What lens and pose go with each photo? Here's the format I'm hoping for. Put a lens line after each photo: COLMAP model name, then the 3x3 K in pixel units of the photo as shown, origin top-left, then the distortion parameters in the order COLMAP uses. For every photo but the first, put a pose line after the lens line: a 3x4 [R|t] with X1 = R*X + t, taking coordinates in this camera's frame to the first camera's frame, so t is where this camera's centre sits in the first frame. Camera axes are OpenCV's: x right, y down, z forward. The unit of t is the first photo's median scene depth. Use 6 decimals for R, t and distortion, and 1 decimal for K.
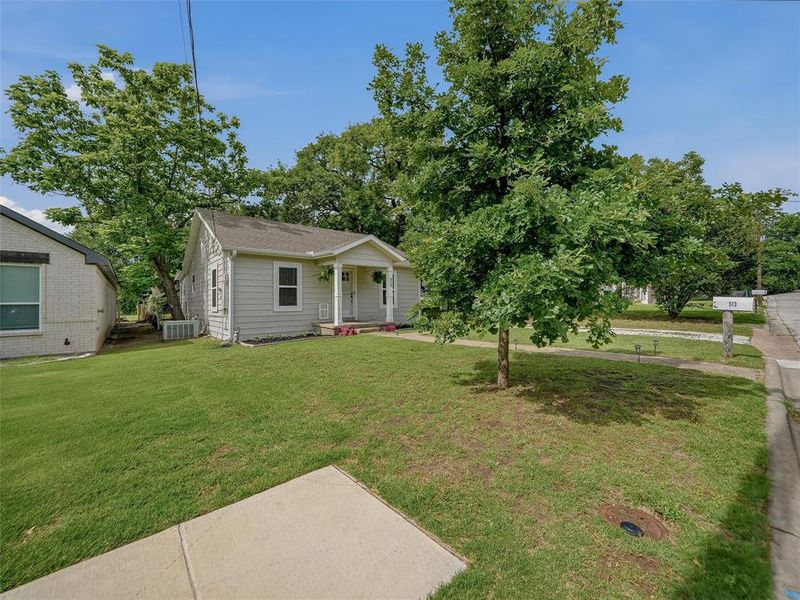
lens RADIAL K [[340.9, 0, 399.2], [0, 340.9, 296.9], [0, 0, 1]] dist [0.002264, -0.000082]
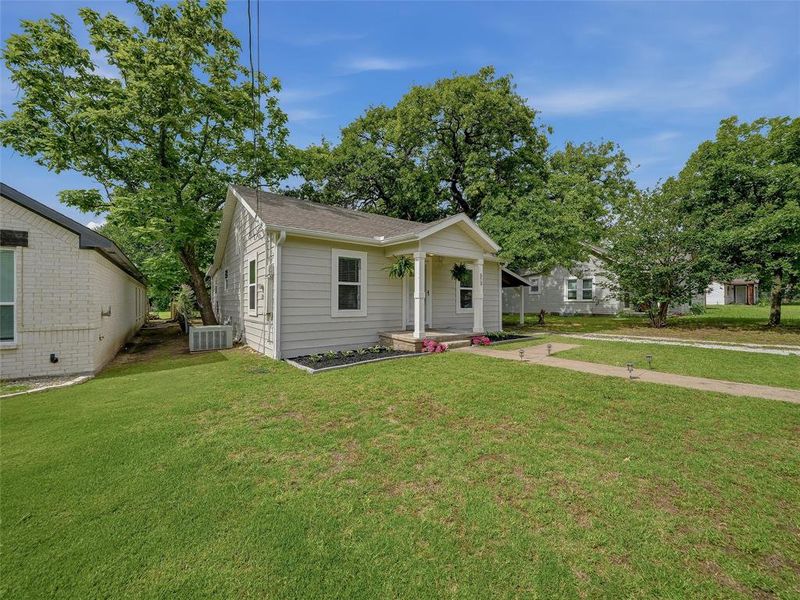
lens RADIAL K [[332.9, 0, 398.6], [0, 332.9, 301.3], [0, 0, 1]] dist [-0.000038, 0.000293]
pose [[0.997992, 0.012618, -0.062077, -0.159015], [-0.011662, 0.999808, 0.015739, -0.003731], [0.062263, -0.014983, 0.997947, 0.257853]]
